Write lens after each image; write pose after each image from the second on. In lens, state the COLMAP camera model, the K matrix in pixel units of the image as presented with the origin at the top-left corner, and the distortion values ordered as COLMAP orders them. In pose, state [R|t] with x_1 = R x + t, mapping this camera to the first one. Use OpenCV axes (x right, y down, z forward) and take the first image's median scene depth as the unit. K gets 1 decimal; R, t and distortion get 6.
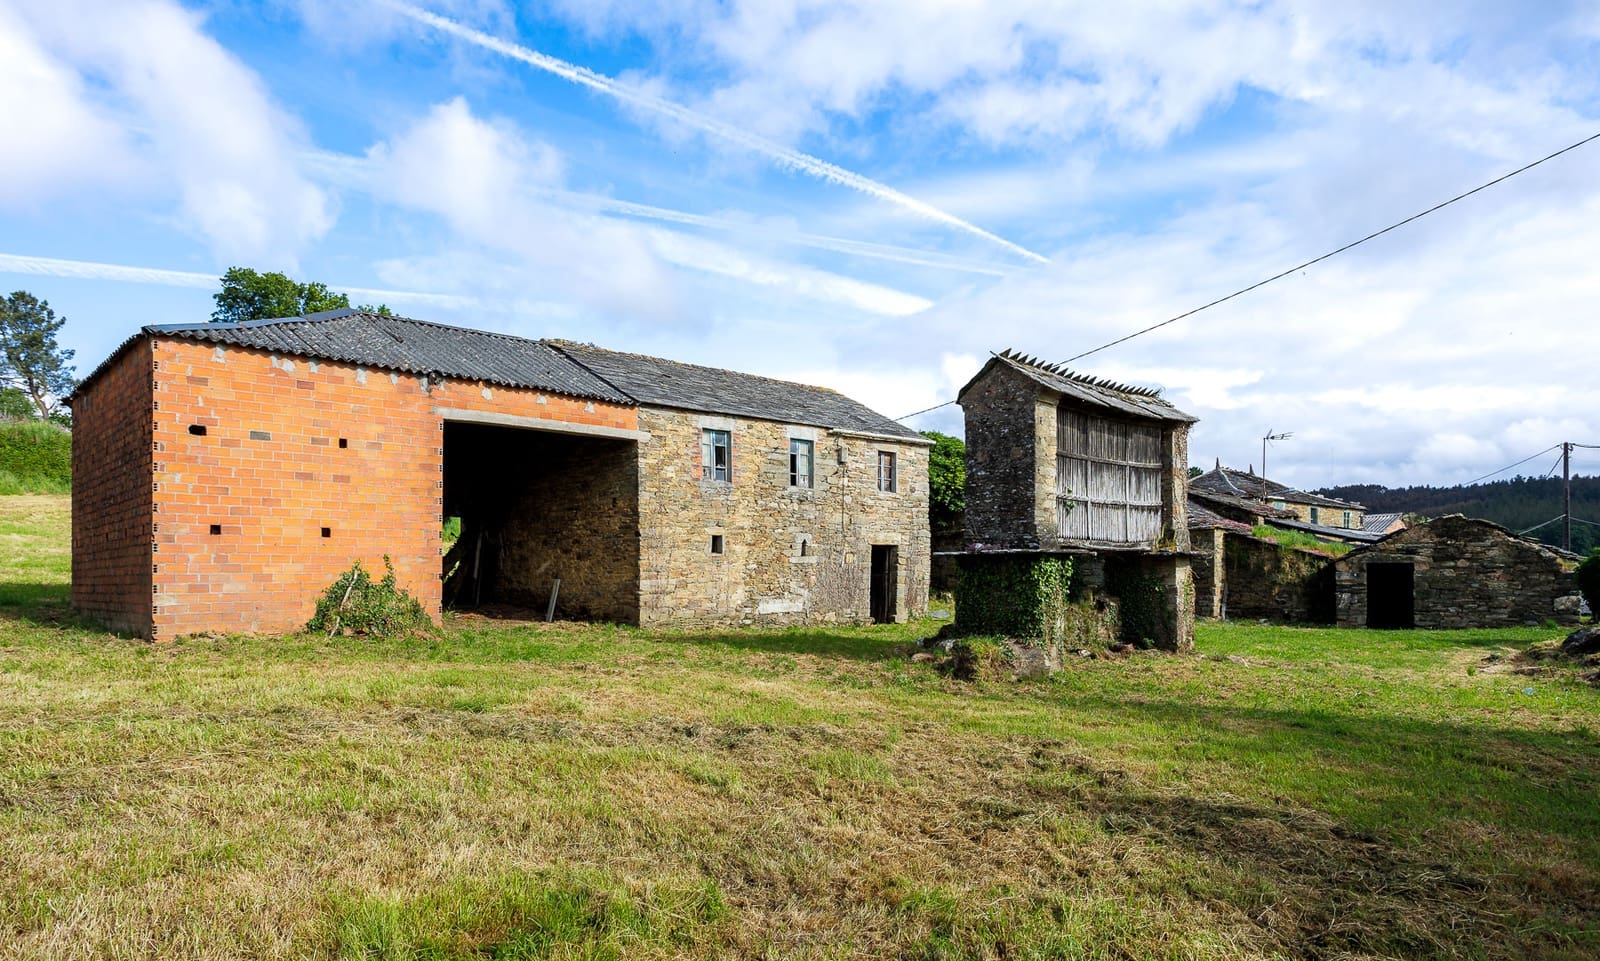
lens RADIAL K [[887.5, 0, 815.8], [0, 887.5, 592.4], [0, 0, 1]] dist [-0.020178, 0.015154]
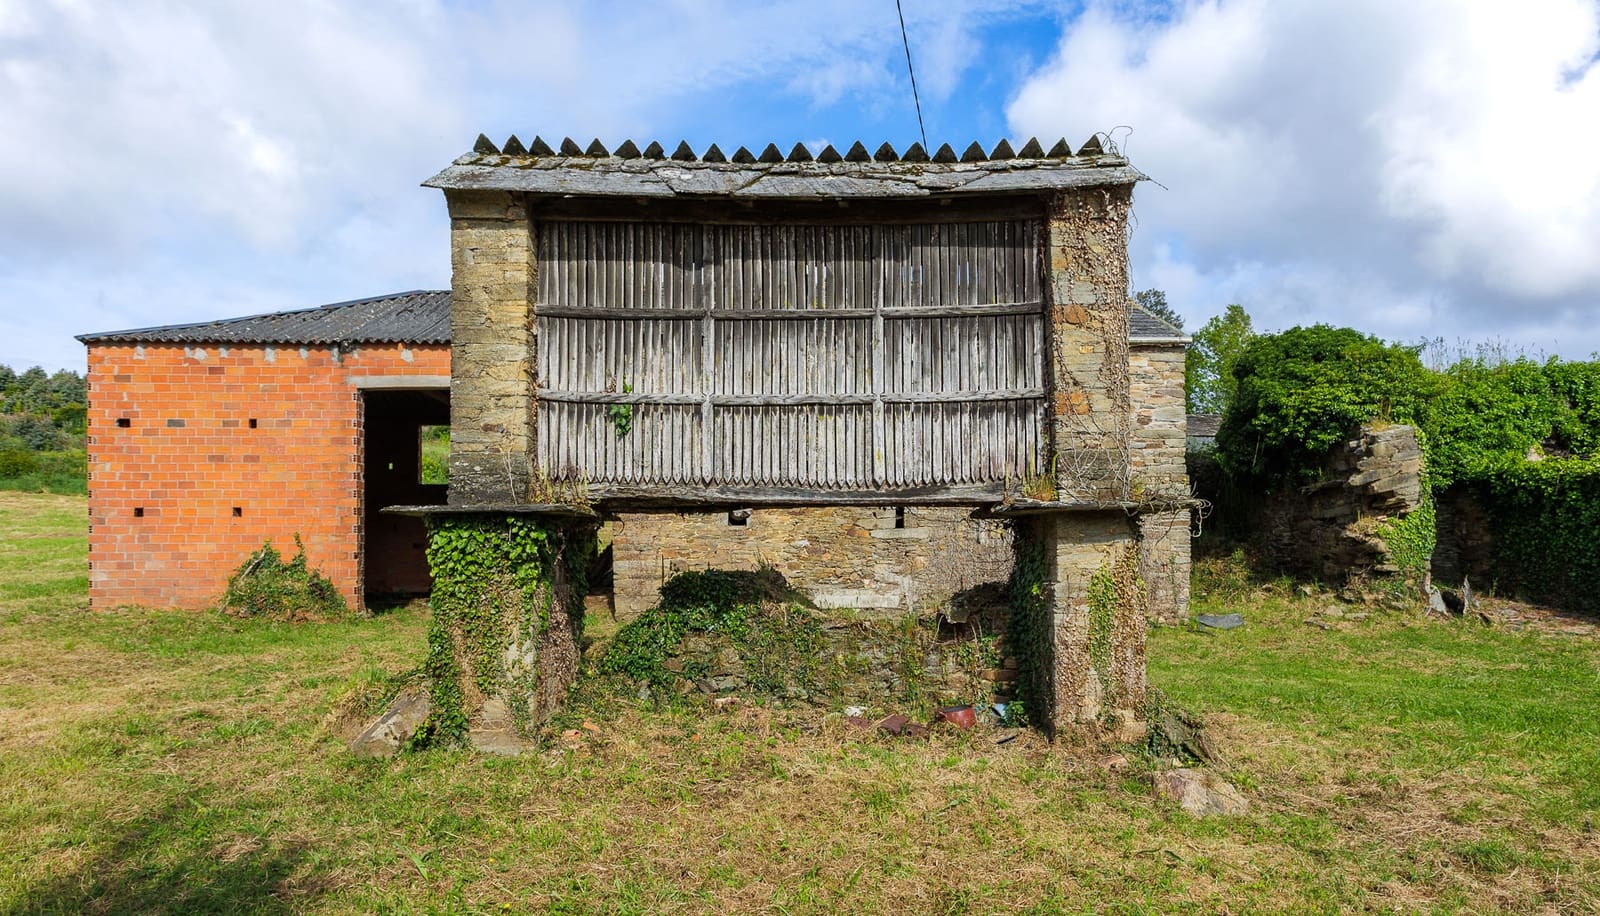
lens RADIAL K [[940.2, 0, 817.7], [0, 940.2, 557.3], [0, 0, 1]] dist [-0.023775, 0.001313]
pose [[0.754144, 0.003918, -0.656697, 0.634071], [-0.015209, 0.999818, -0.011500, -0.012954], [0.656533, 0.018660, 0.754066, 0.604980]]
